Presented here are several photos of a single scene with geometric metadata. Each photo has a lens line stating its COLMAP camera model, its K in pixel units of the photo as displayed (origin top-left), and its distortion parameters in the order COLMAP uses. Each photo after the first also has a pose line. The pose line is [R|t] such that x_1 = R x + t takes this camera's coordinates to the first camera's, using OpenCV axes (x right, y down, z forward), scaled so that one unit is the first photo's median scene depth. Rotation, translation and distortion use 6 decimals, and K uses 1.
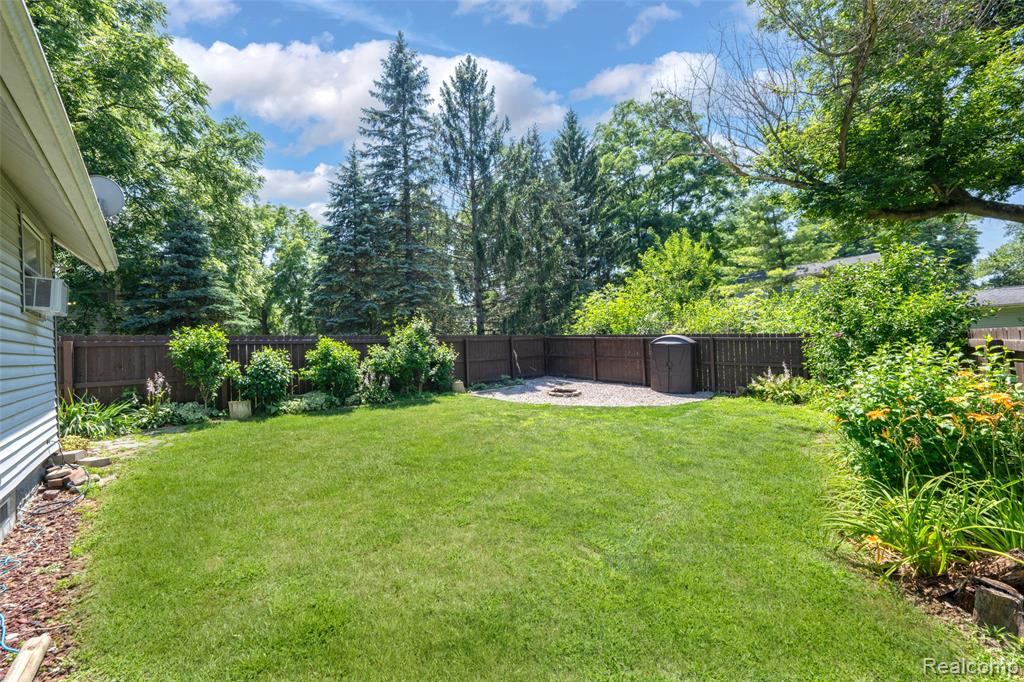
lens RADIAL K [[361.9, 0, 509.9], [0, 361.9, 340.8], [0, 0, 1]] dist [-0.009340, 0.000091]
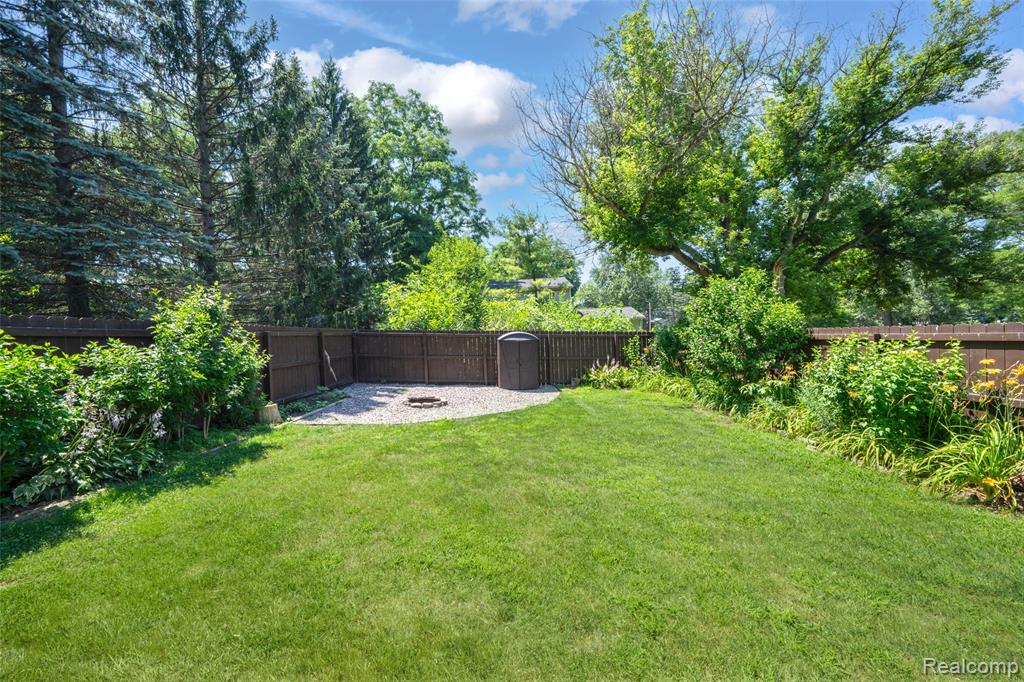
lens RADIAL K [[358.7, 0, 509.7], [0, 358.7, 340.7], [0, 0, 1]] dist [-0.026444, 0.007190]
pose [[0.699668, 0.001458, 0.714467, -0.215517], [-0.003418, 0.999993, 0.001307, 0.005384], [-0.714460, -0.003356, 0.699668, 0.241147]]
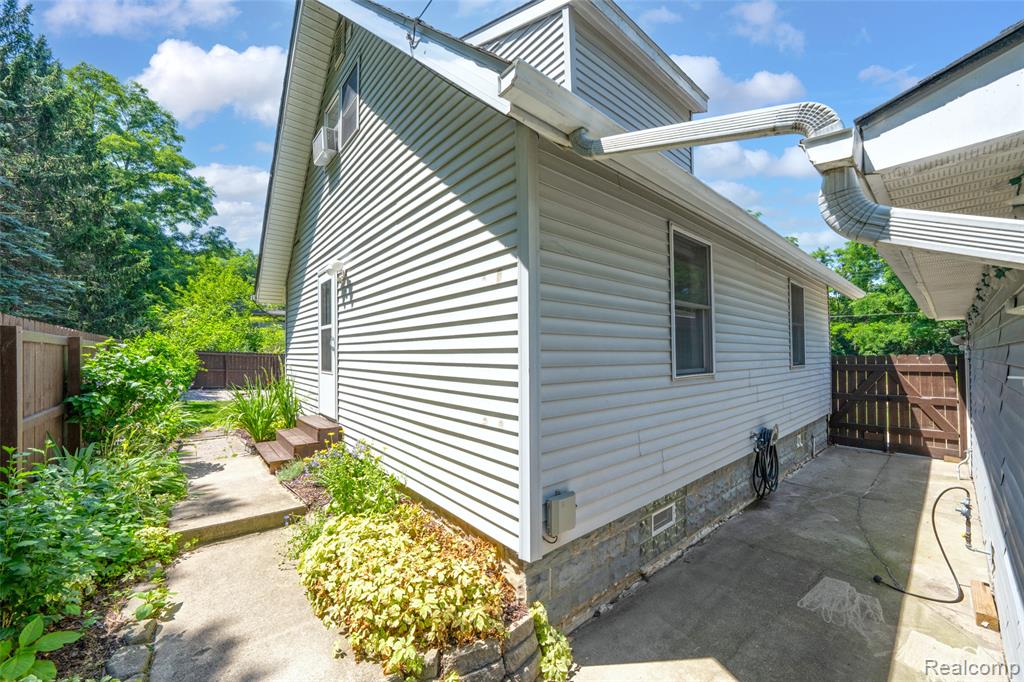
lens RADIAL K [[381.2, 0, 512.0], [0, 381.2, 341.0], [0, 0, 1]] dist [0.009011, 0.000027]
pose [[0.076115, 0.072332, 0.994472, -0.914306], [-0.018311, 0.997299, -0.071136, 0.019506], [-0.996931, -0.012795, 0.077234, -0.057983]]
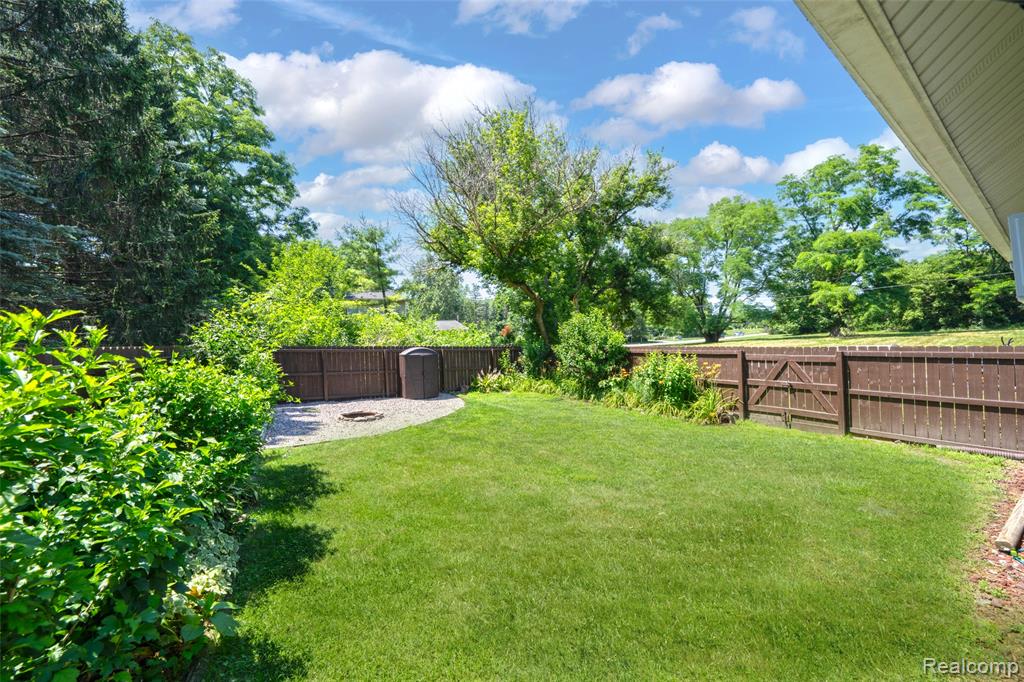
lens RADIAL K [[358.7, 0, 509.7], [0, 358.7, 340.7], [0, 0, 1]] dist [-0.026444, 0.007190]
pose [[0.212119, 0.019283, 0.977054, -0.449396], [0.007195, 0.999747, -0.021292, -0.008697], [-0.977217, 0.011546, 0.211927, 0.369249]]
